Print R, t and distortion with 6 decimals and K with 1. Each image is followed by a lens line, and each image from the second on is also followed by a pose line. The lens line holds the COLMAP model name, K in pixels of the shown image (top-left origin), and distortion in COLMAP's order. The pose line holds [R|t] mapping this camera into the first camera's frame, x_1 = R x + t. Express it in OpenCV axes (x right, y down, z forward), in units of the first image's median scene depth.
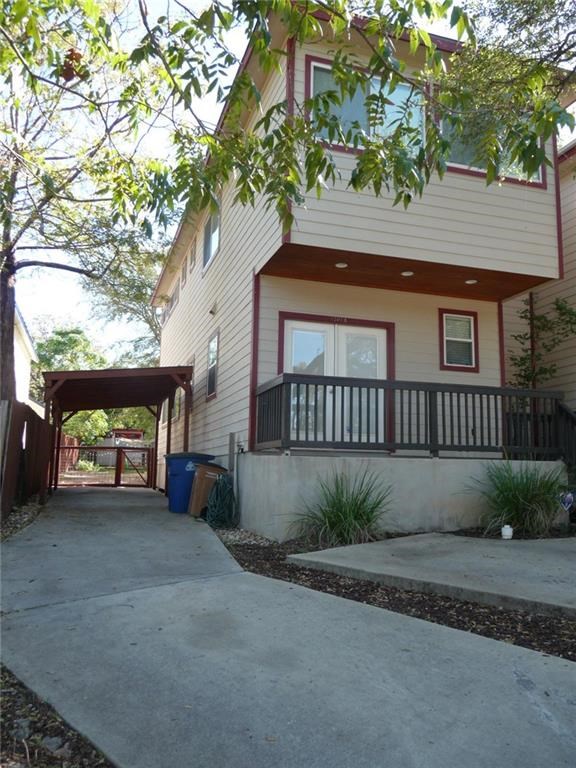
lens RADIAL K [[627.9, 0, 288.0], [0, 627.9, 384.0], [0, 0, 1]] dist [-0.004676, 0.000374]
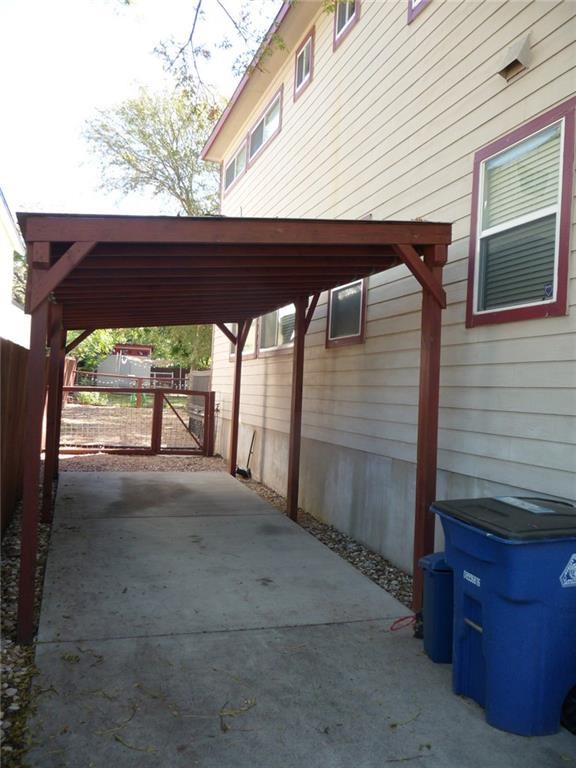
lens RADIAL K [[627.9, 0, 288.0], [0, 627.9, 384.0], [0, 0, 1]] dist [-0.004676, 0.000374]
pose [[0.999424, 0.030220, 0.015411, -0.166119], [-0.032019, 0.990429, 0.134261, 0.011767], [-0.011207, -0.134677, 0.990826, 0.431508]]
